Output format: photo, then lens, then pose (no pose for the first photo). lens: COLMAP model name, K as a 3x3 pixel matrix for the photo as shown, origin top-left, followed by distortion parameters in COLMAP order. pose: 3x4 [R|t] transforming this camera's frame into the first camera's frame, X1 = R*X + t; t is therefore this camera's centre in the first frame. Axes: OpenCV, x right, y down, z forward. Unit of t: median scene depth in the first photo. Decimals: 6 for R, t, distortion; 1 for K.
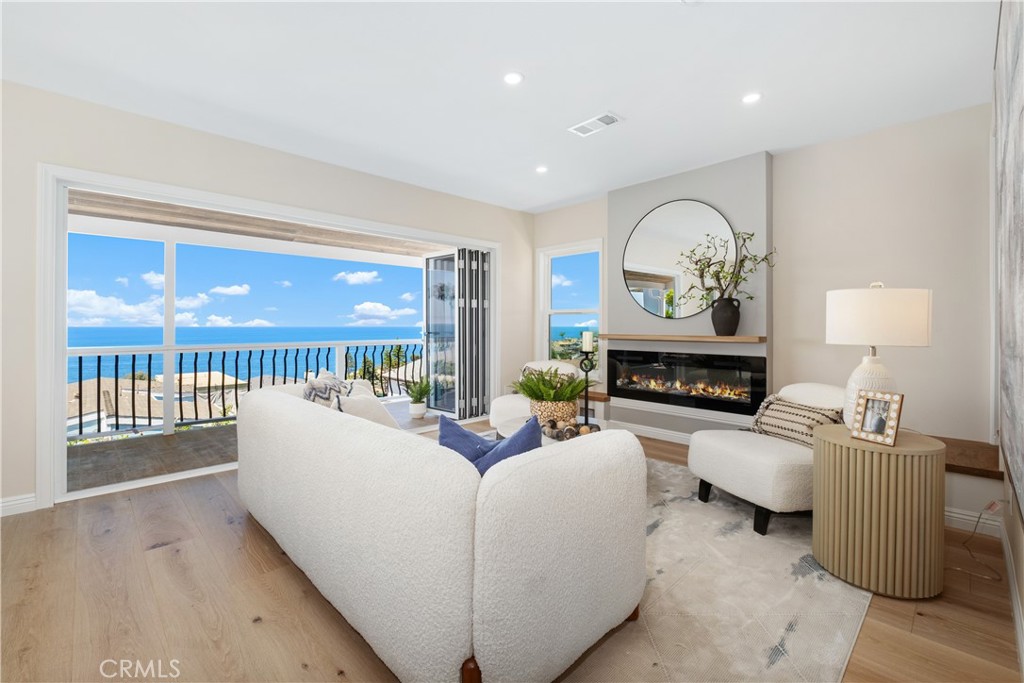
lens RADIAL K [[440.7, 0, 508.2], [0, 440.7, 307.8], [0, 0, 1]] dist [-0.000321, -0.000095]
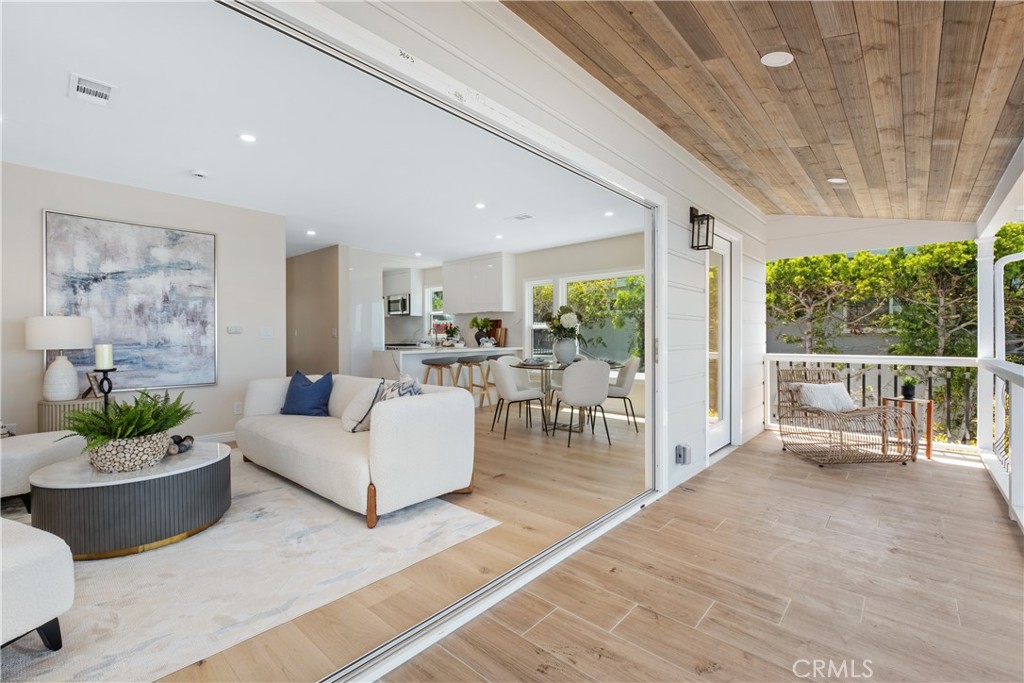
lens RADIAL K [[451.6, 0, 505.2], [0, 451.6, 336.7], [0, 0, 1]] dist [-0.001853, -0.001061]
pose [[-0.997999, 0.002058, -0.063202, -0.435072], [0.004662, 0.999145, -0.041089, 0.064199], [0.063063, -0.041302, -0.997155, 1.607889]]
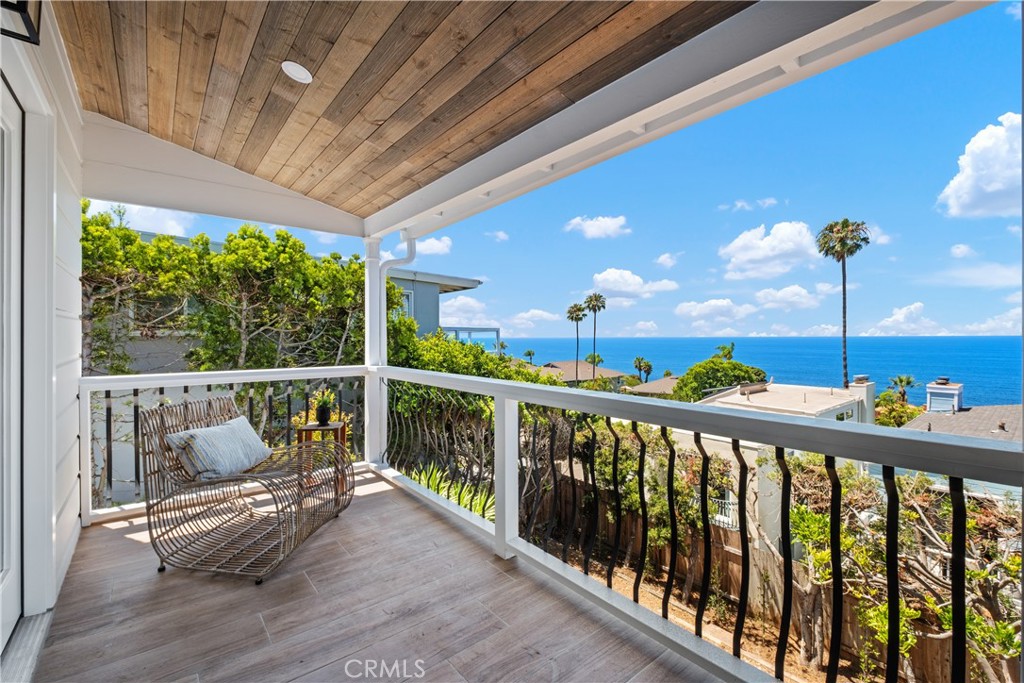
lens RADIAL K [[435.6, 0, 512.3], [0, 435.6, 335.9], [0, 0, 1]] dist [-0.000715, -0.000584]
pose [[-0.072811, -0.000067, -0.997346, -0.693016], [0.045144, 0.998975, -0.003363, 0.028400], [0.996324, -0.045269, -0.072733, 0.996626]]
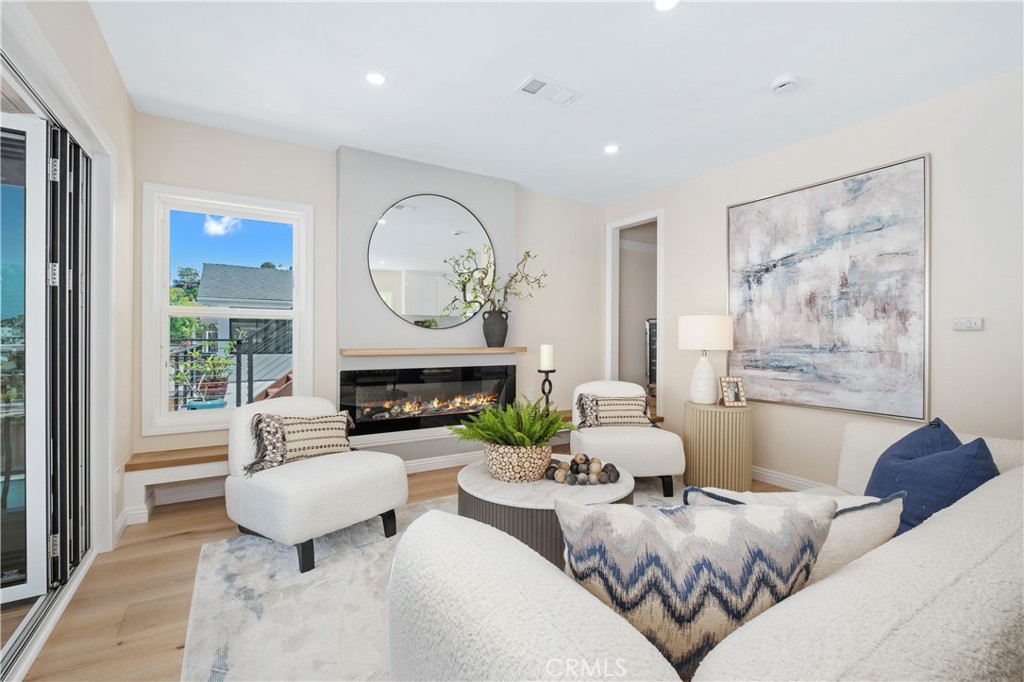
lens RADIAL K [[451.6, 0, 505.2], [0, 451.6, 336.2], [0, 0, 1]] dist [-0.001853, -0.001061]
pose [[0.216062, 0.003202, 0.976374, -0.543045], [-0.042763, 0.999066, 0.006187, 0.030121], [-0.975443, -0.043089, 0.215997, 0.764472]]
